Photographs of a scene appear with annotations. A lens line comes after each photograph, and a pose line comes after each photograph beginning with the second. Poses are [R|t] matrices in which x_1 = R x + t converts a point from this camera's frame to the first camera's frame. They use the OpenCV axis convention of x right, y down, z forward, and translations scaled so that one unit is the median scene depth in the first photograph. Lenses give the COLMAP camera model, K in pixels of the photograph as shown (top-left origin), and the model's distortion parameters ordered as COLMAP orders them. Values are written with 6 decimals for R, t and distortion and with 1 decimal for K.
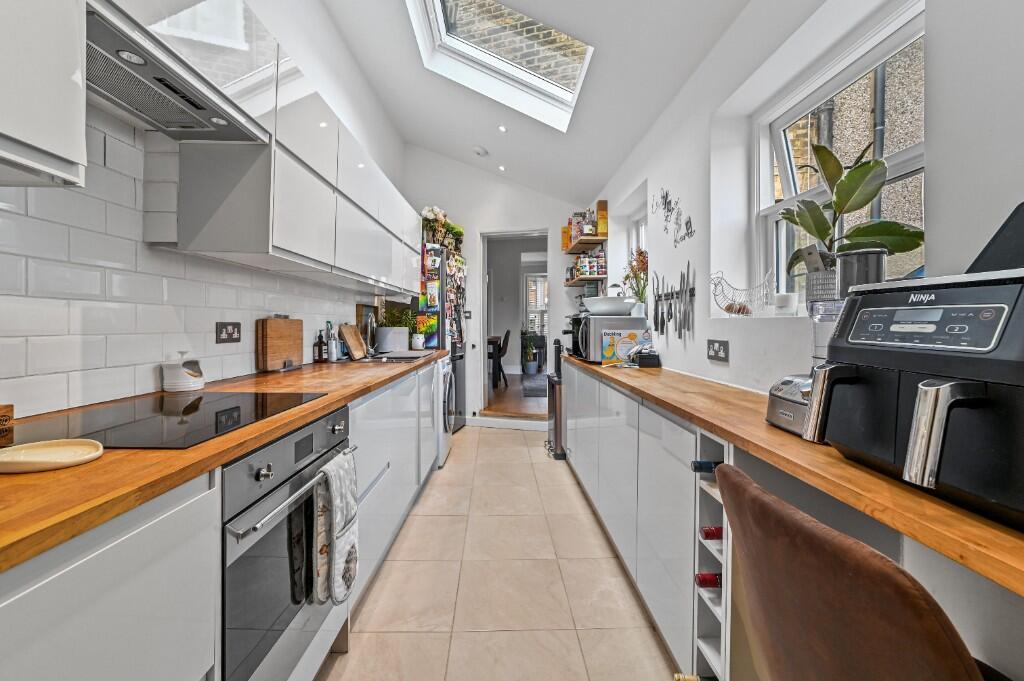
lens RADIAL K [[423.4, 0, 508.2], [0, 423.4, 333.8], [0, 0, 1]] dist [-0.001852, 0.000131]
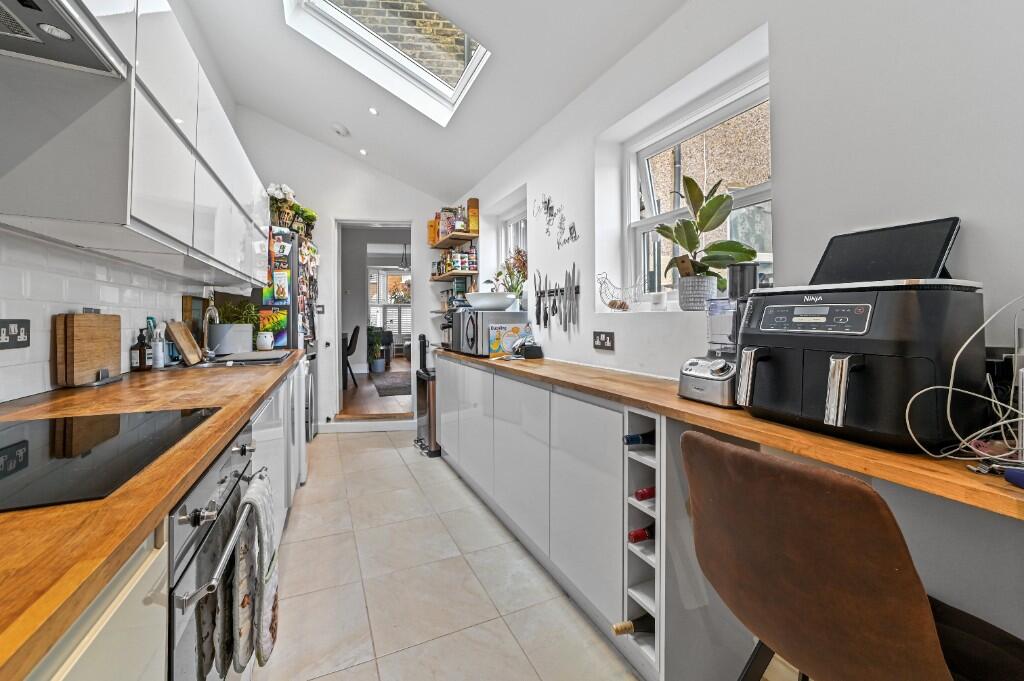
lens RADIAL K [[424.5, 0, 516.4], [0, 424.5, 324.2], [0, 0, 1]] dist [-0.000247, 0.000624]
pose [[0.914207, -0.011502, 0.405085, -0.153194], [0.015768, 0.999850, -0.007197, -0.000938], [-0.404941, 0.012967, 0.914251, 0.025577]]
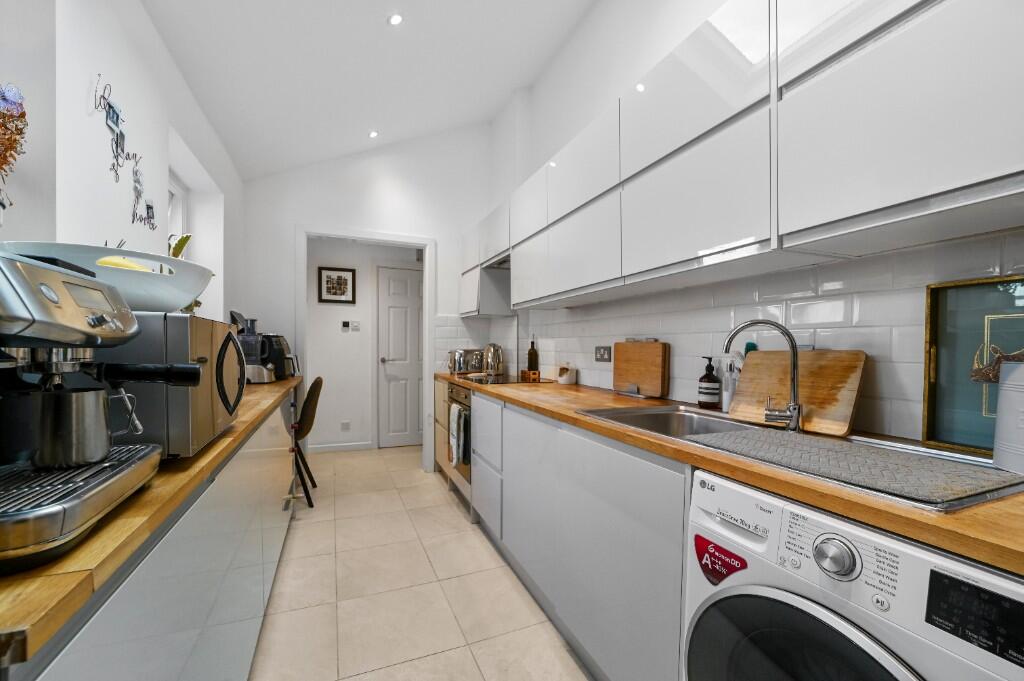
lens RADIAL K [[423.4, 0, 508.2], [0, 423.4, 333.8], [0, 0, 1]] dist [-0.001852, 0.000131]
pose [[-0.933279, -0.016704, -0.358764, 0.099794], [-0.013258, 0.999839, -0.012063, -0.040627], [0.358908, -0.006501, -0.933350, 1.853342]]
